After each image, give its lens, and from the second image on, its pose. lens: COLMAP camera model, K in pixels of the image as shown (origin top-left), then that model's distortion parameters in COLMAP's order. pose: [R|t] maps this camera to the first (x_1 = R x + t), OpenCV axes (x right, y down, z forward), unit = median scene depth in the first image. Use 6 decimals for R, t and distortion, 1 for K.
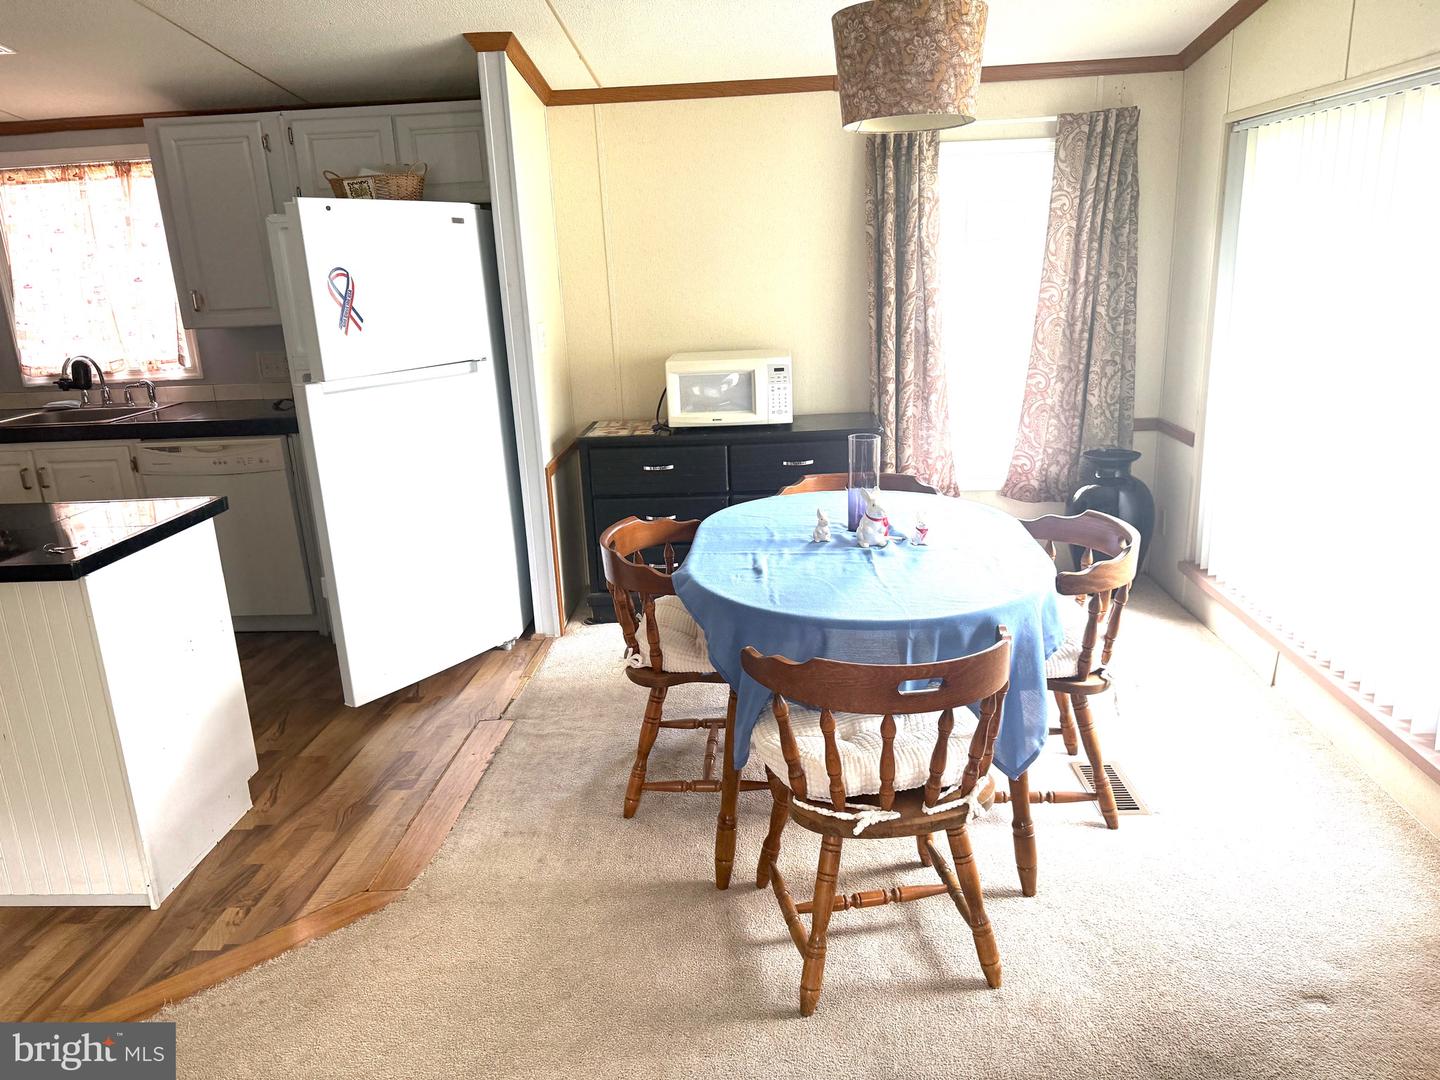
lens RADIAL K [[1001.9, 0, 722.2], [0, 1001.9, 542.9], [0, 0, 1]] dist [0.050641, -0.064154]
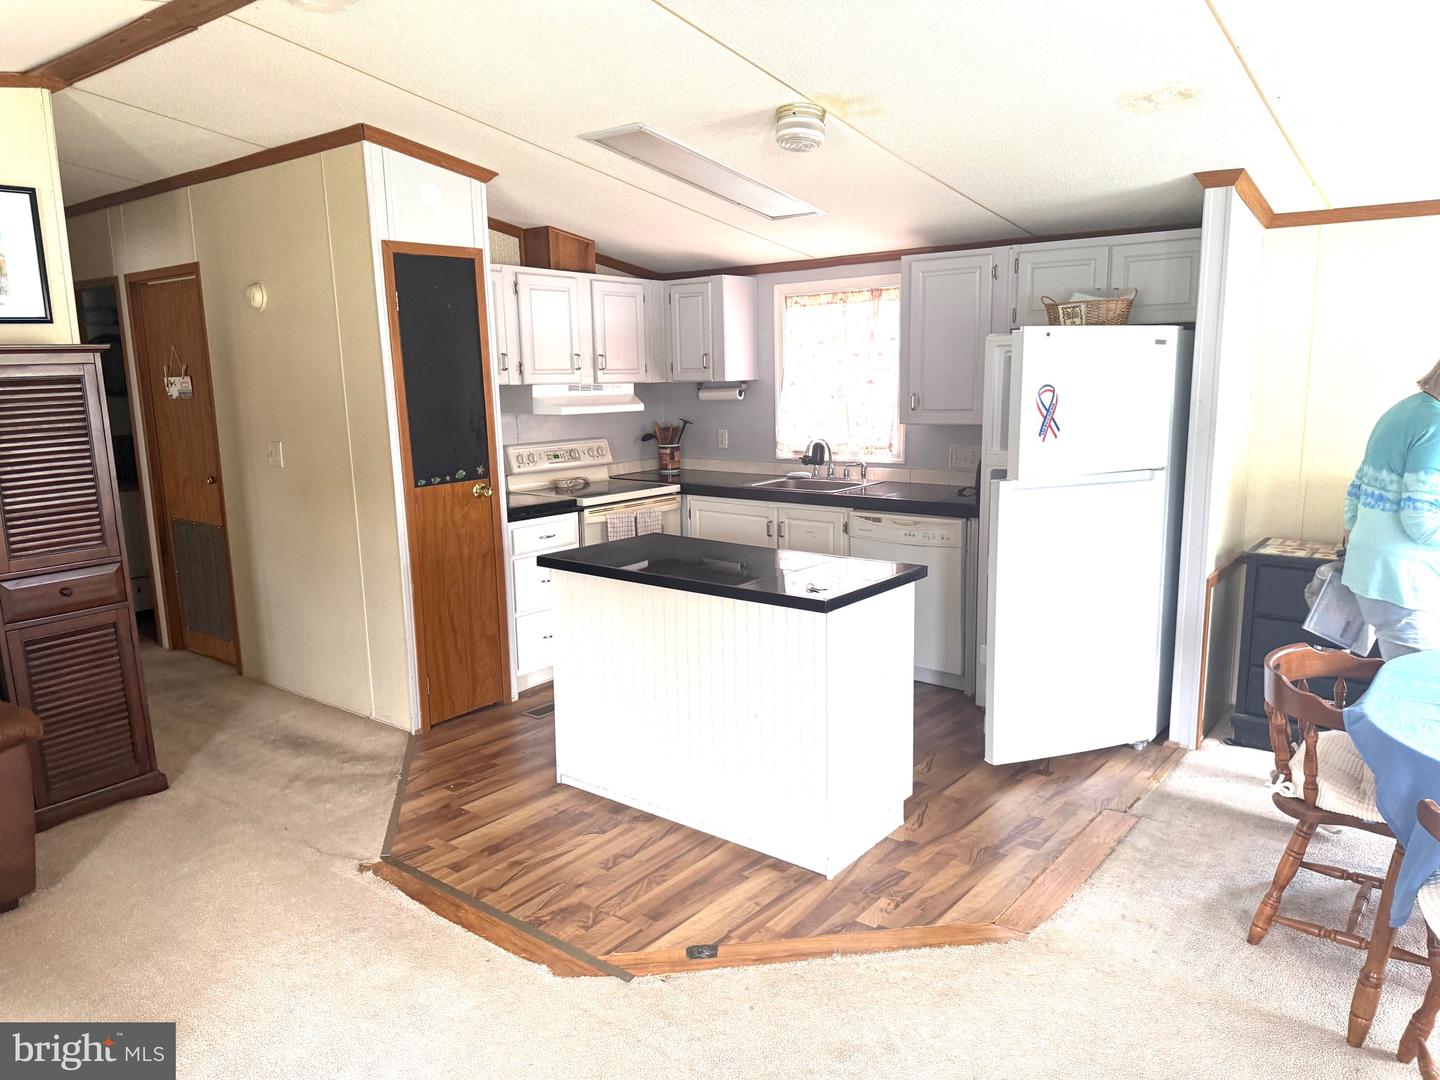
lens RADIAL K [[1004.0, 0, 717.9], [0, 1004.0, 548.3], [0, 0, 1]] dist [0.022682, -0.036129]
pose [[0.813157, 0.128156, -0.567760, -0.008013], [-0.172869, 0.984619, -0.025337, 0.006469], [0.555780, 0.118751, 0.822804, -0.129126]]
